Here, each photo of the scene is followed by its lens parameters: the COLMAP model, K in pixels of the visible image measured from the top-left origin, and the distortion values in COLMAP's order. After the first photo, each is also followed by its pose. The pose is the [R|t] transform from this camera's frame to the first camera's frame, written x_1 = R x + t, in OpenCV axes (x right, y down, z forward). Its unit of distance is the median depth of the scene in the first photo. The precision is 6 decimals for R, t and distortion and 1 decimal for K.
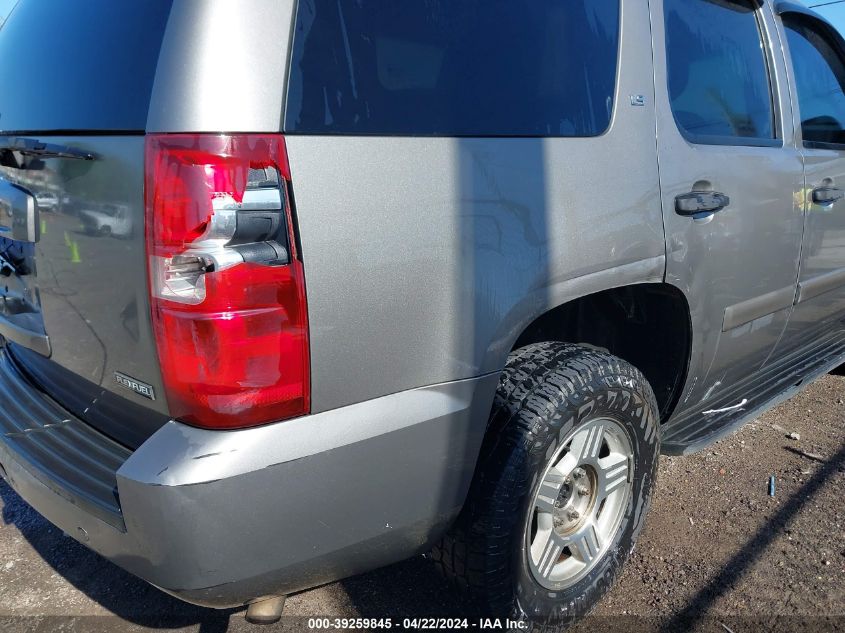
lens RADIAL K [[630.6, 0, 422.4], [0, 630.6, 330.6], [0, 0, 1]] dist [-0.008896, 0.002643]
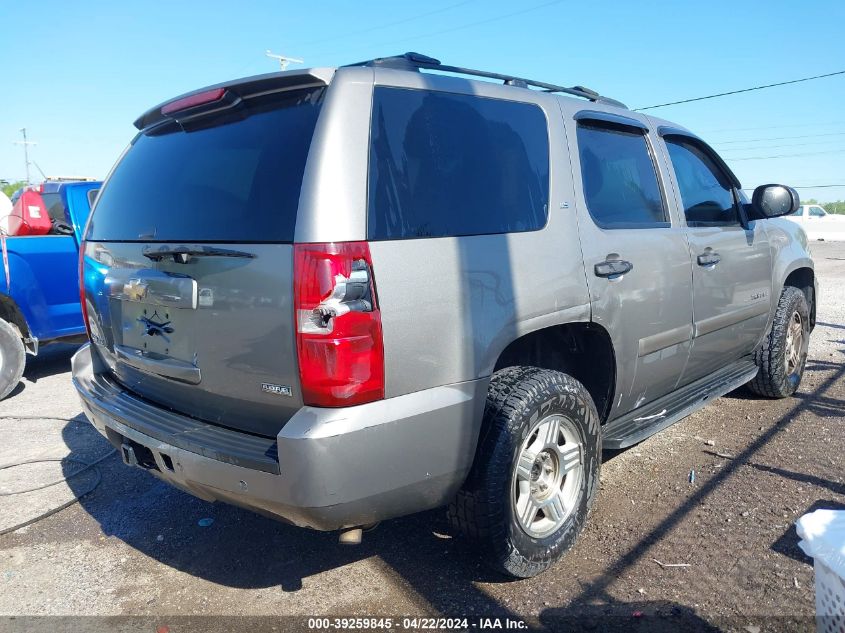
lens RADIAL K [[656.2, 0, 422.5], [0, 656.2, 316.5], [0, 0, 1]] dist [0.008903, -0.004802]
pose [[0.996609, -0.043636, 0.069766, -0.126688], [0.052966, 0.989010, -0.138032, 0.107841], [-0.062976, 0.141259, 0.987968, -0.528749]]
